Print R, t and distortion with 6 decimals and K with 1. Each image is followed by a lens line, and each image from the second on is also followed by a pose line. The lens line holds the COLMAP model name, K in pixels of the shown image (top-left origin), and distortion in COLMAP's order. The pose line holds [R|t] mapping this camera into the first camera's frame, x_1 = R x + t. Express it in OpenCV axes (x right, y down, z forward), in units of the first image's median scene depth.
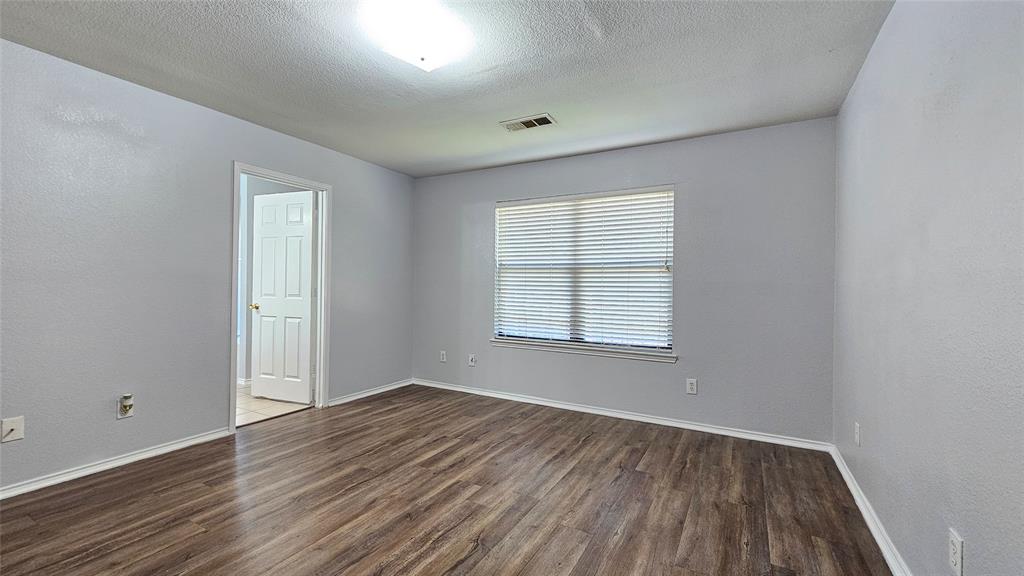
lens RADIAL K [[419.8, 0, 509.3], [0, 419.8, 284.3], [0, 0, 1]] dist [0.003848, -0.000711]
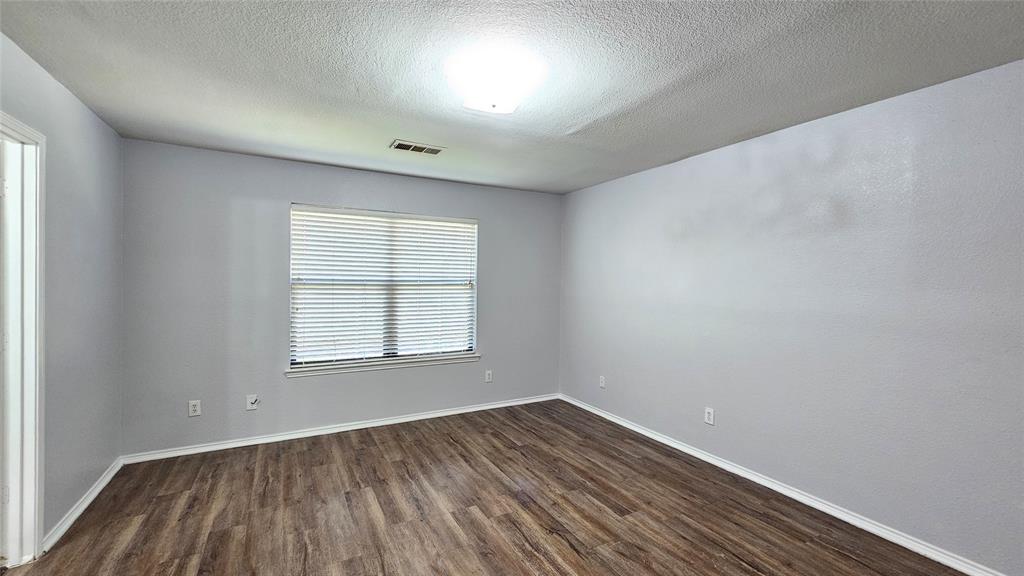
lens RADIAL K [[419.8, 0, 507.8], [0, 419.8, 287.7], [0, 0, 1]] dist [0.003848, -0.000711]
pose [[0.534923, -0.023194, 0.844583, -0.662937], [-0.008320, 0.999430, 0.032716, -0.081033], [-0.844860, -0.024527, 0.534425, 0.265458]]
